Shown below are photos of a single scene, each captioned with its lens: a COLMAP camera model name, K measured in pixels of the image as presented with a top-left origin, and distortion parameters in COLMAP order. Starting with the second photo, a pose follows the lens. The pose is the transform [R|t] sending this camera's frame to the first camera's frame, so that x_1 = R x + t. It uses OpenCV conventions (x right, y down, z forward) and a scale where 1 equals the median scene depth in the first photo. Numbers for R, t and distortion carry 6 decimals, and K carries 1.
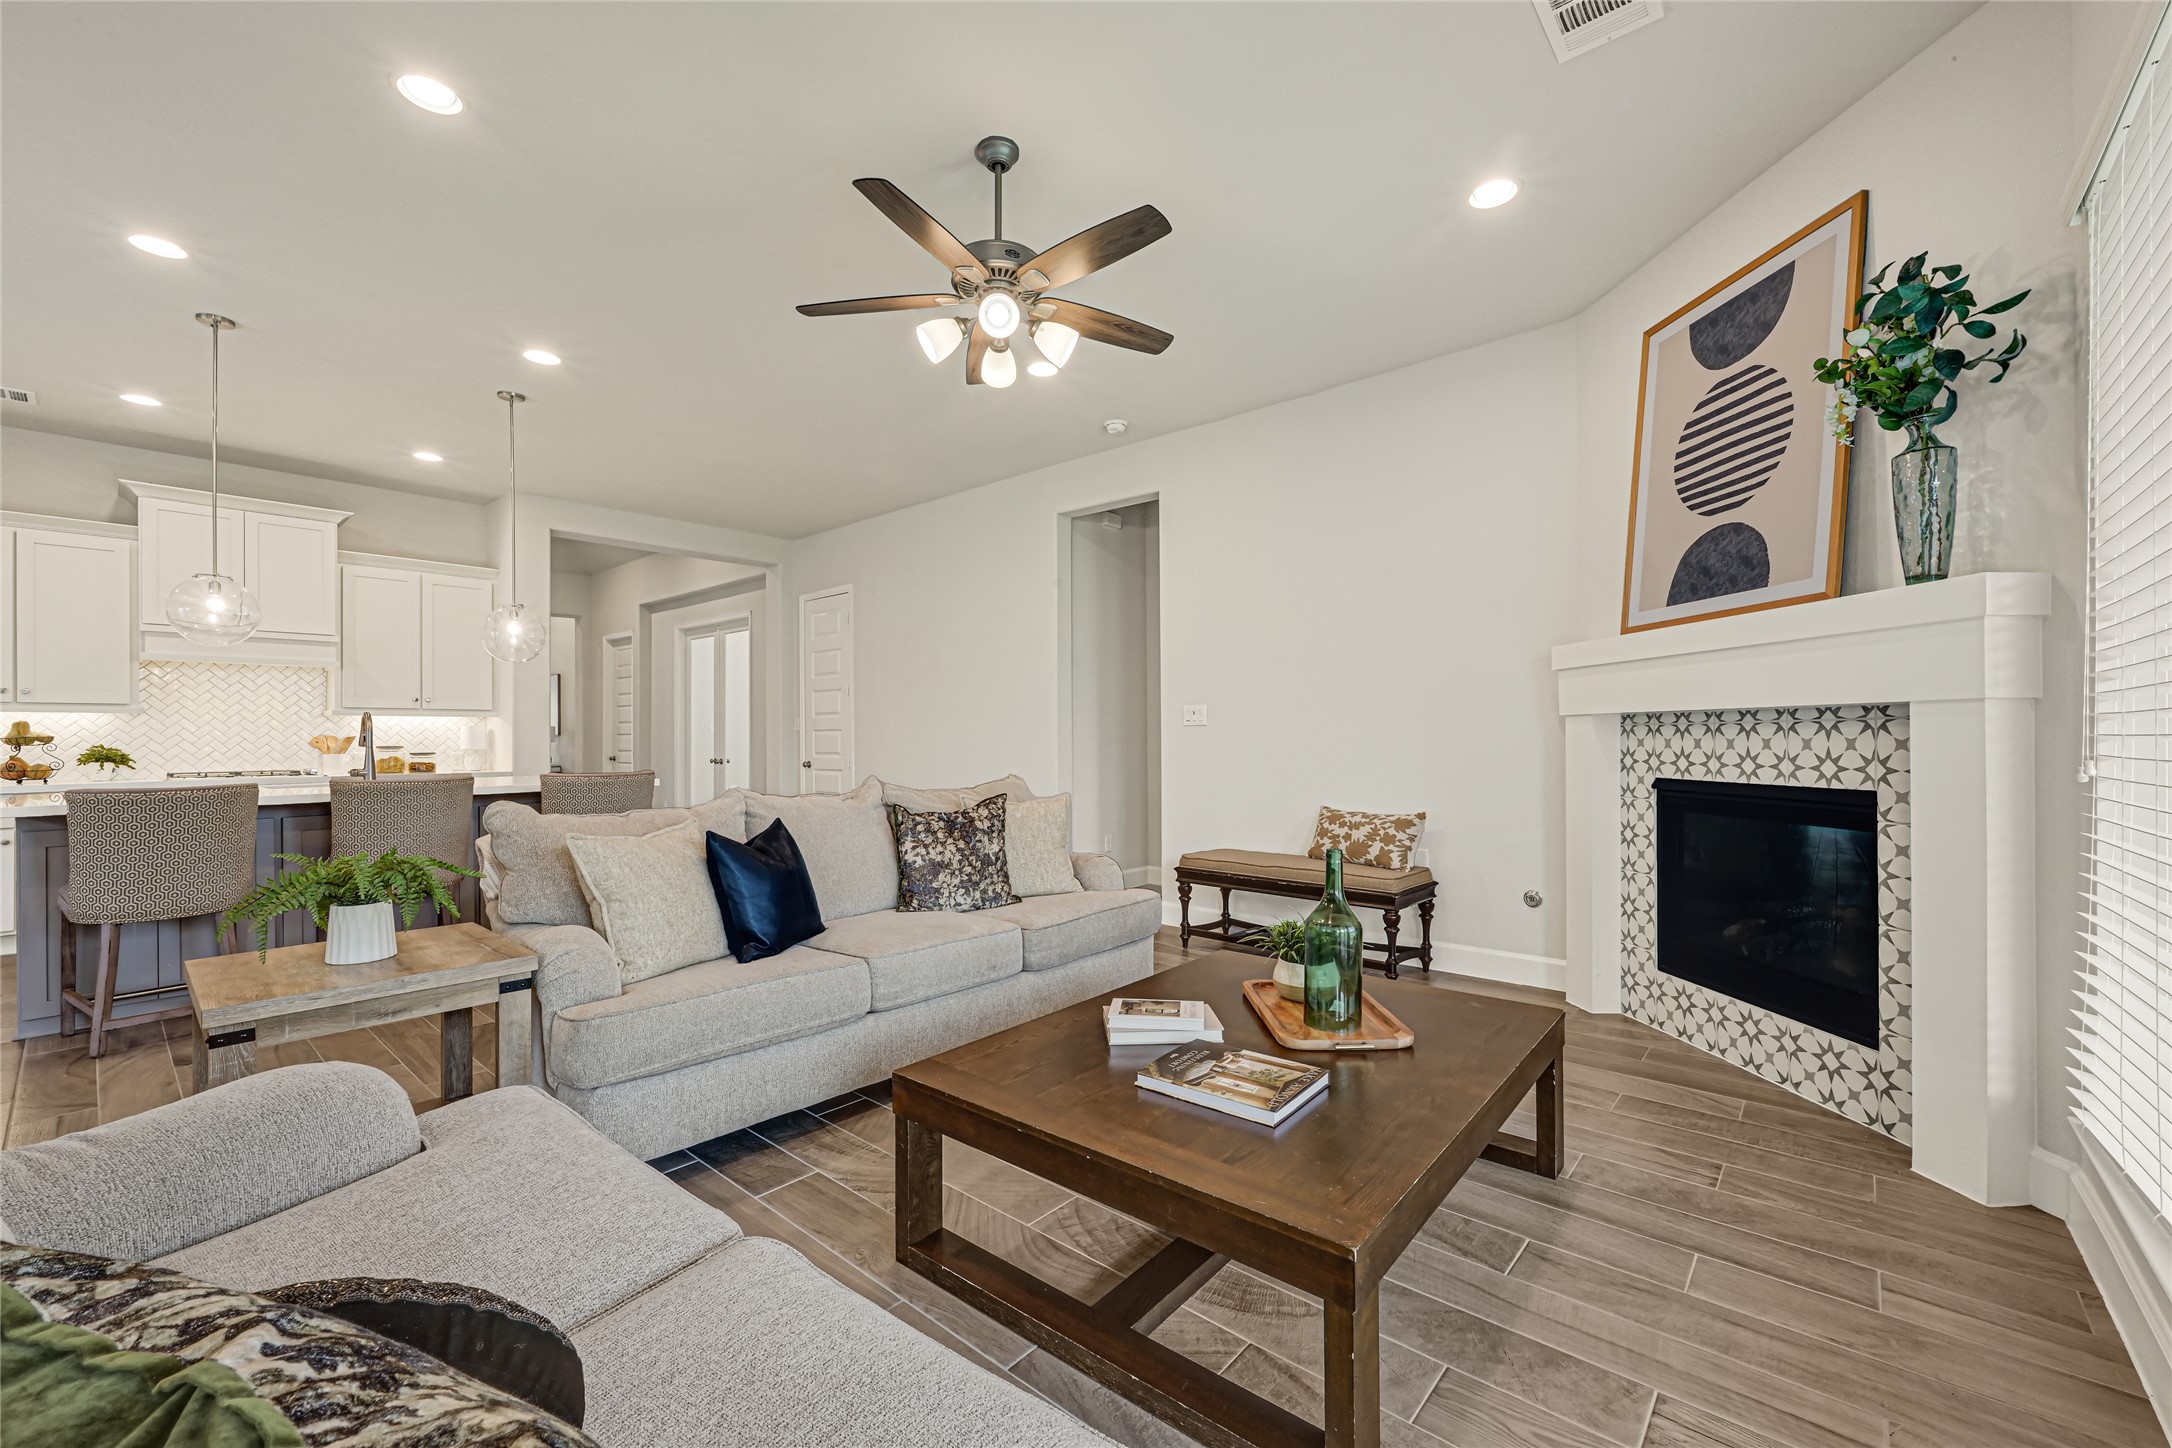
lens RADIAL K [[875.7, 0, 1088.2], [0, 875.7, 729.2], [0, 0, 1]] dist [-0.000301, -0.000172]
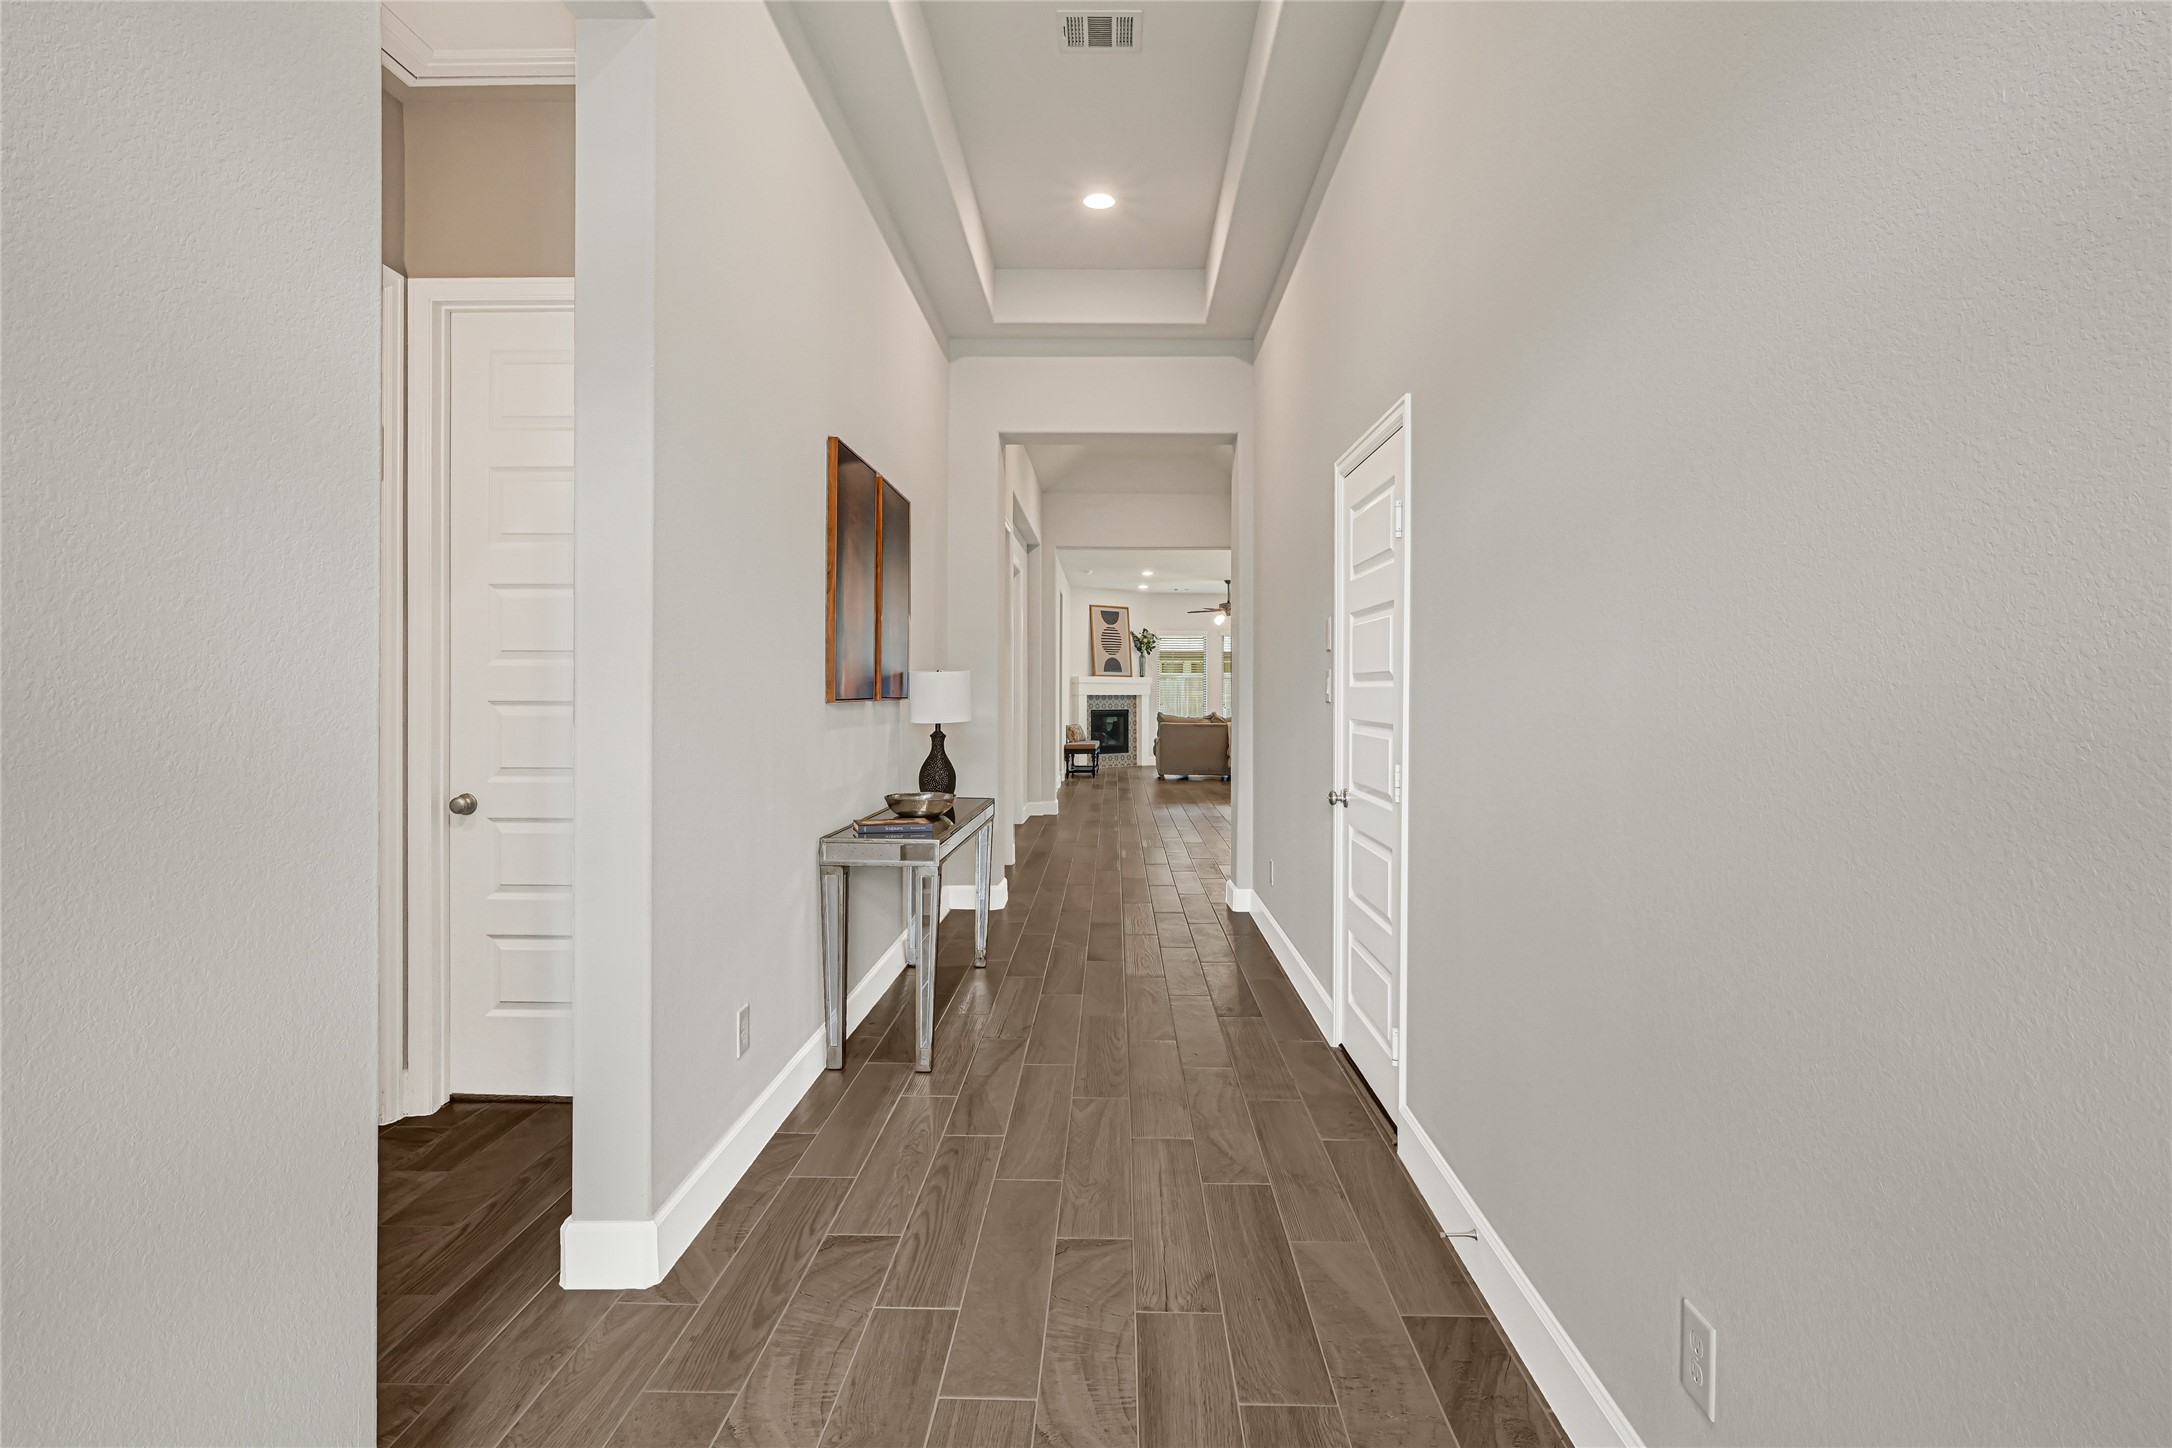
lens RADIAL K [[1004.2, 0, 1089.1], [0, 1004.2, 730.4], [0, 0, 1]] dist [0.000359, -0.000115]
pose [[-0.637897, -0.024214, 0.769741, -3.573249], [-0.008243, 0.999663, 0.024615, 0.041166], [-0.770077, 0.009357, -0.637882, 4.726206]]
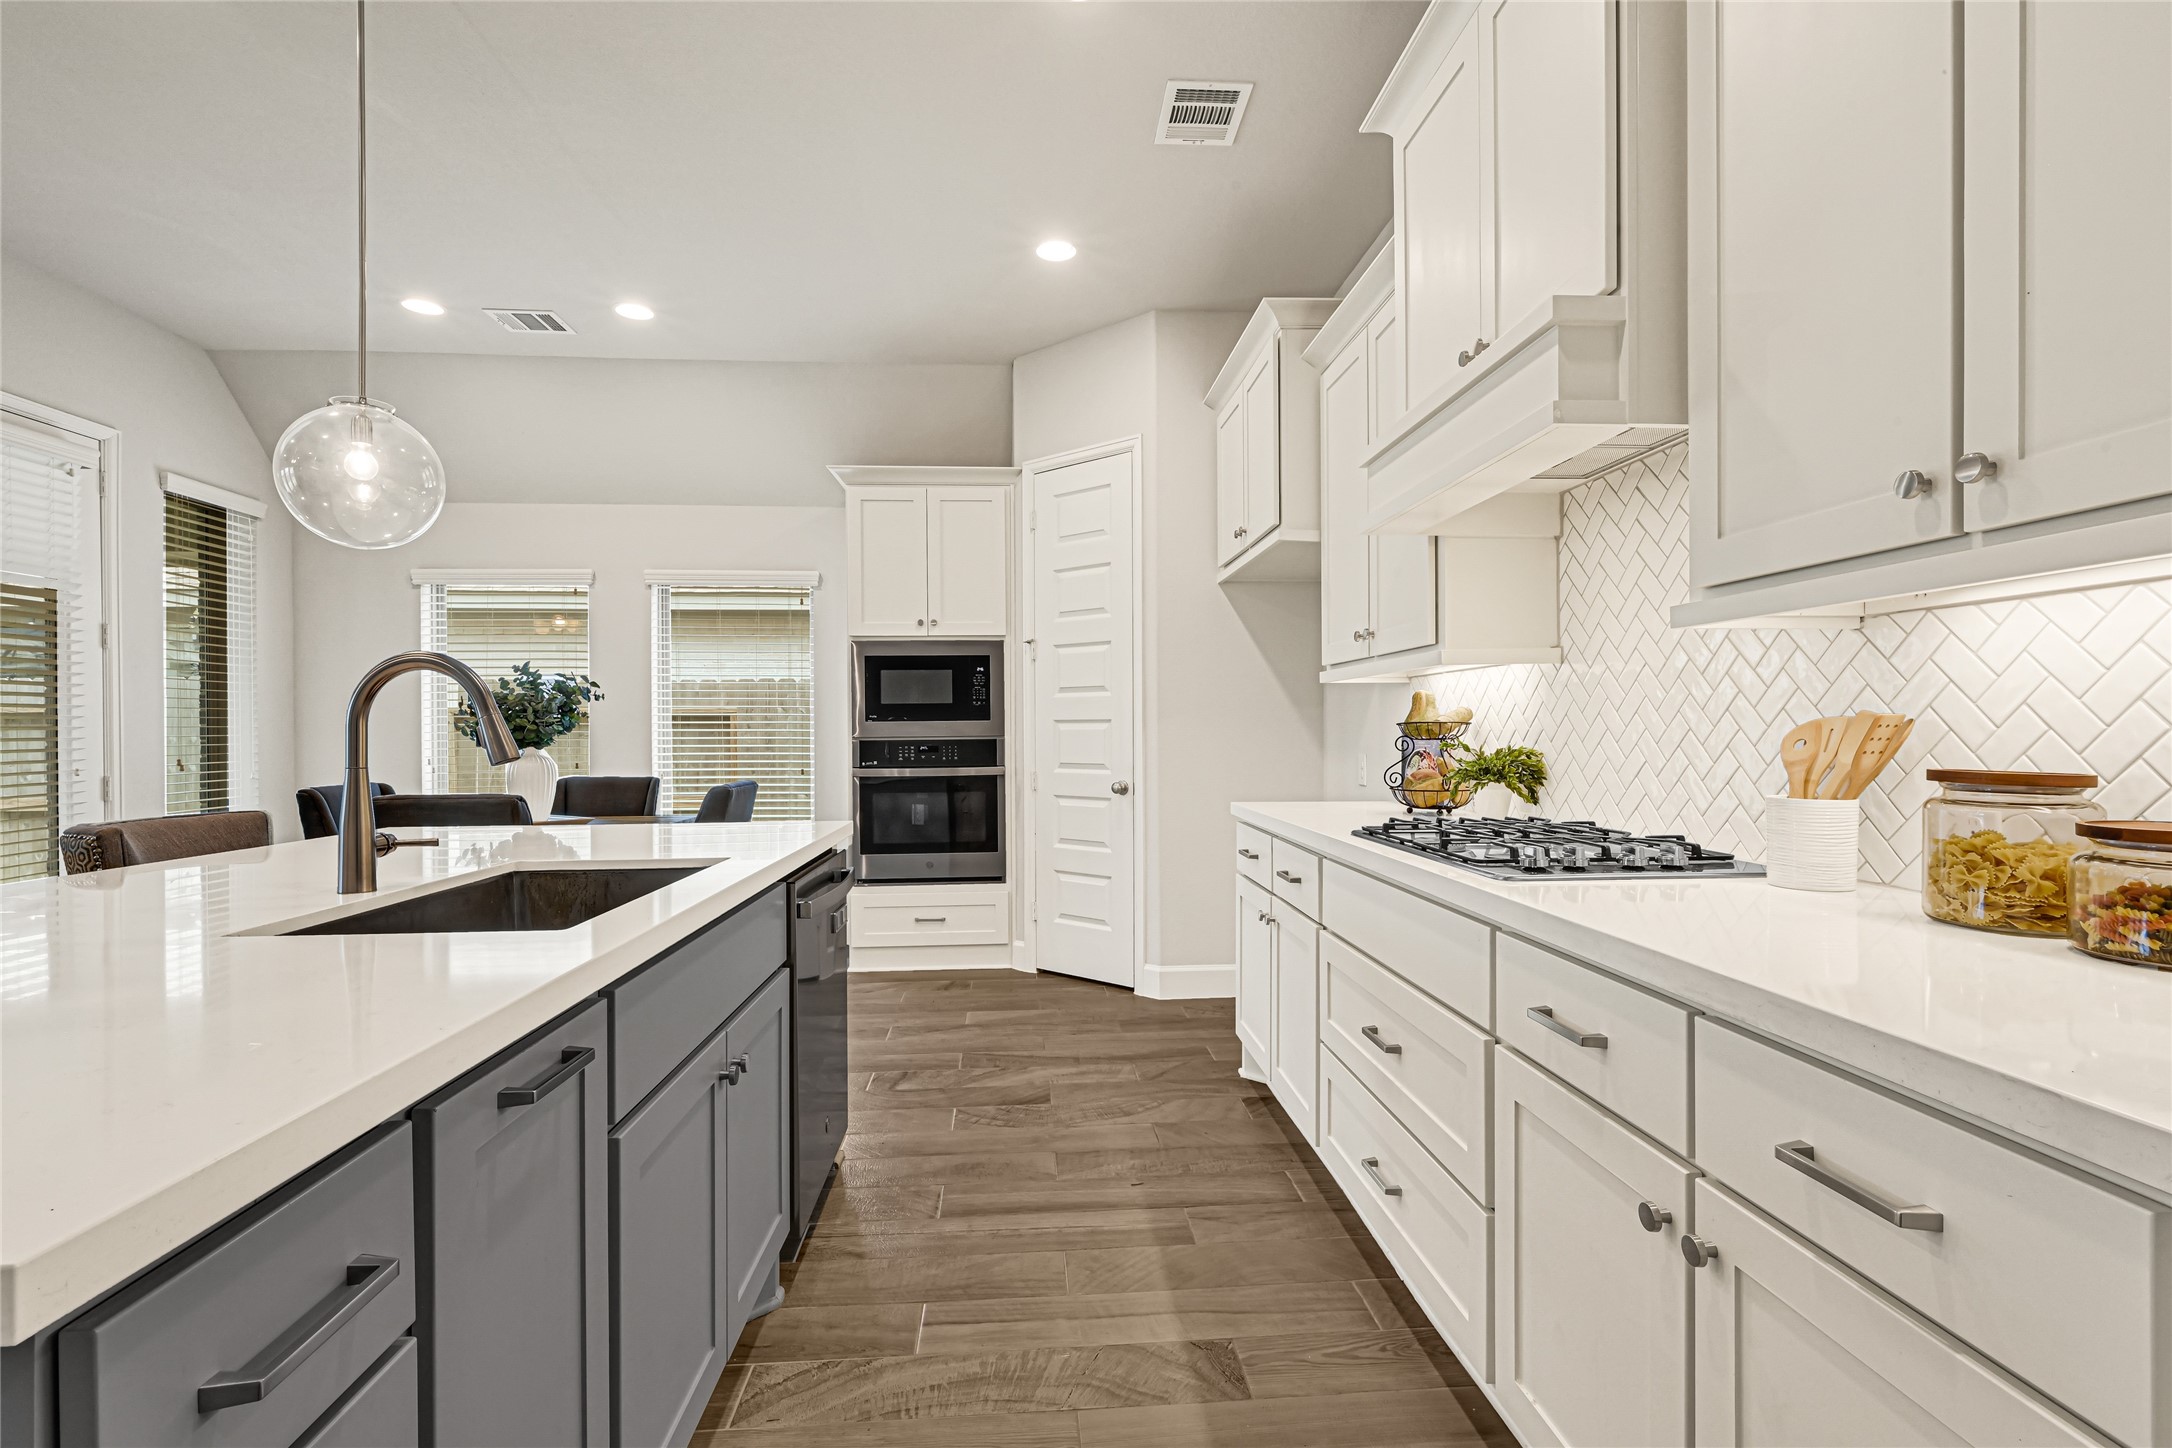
lens RADIAL K [[1004.2, 0, 1089.1], [0, 1004.2, 730.4], [0, 0, 1]] dist [0.000359, -0.000115]
pose [[-0.702893, 0.011748, -0.711199, -1.125057], [0.016816, 0.999859, -0.000104, 0.016924], [0.711097, -0.012033, -0.702991, 2.150532]]
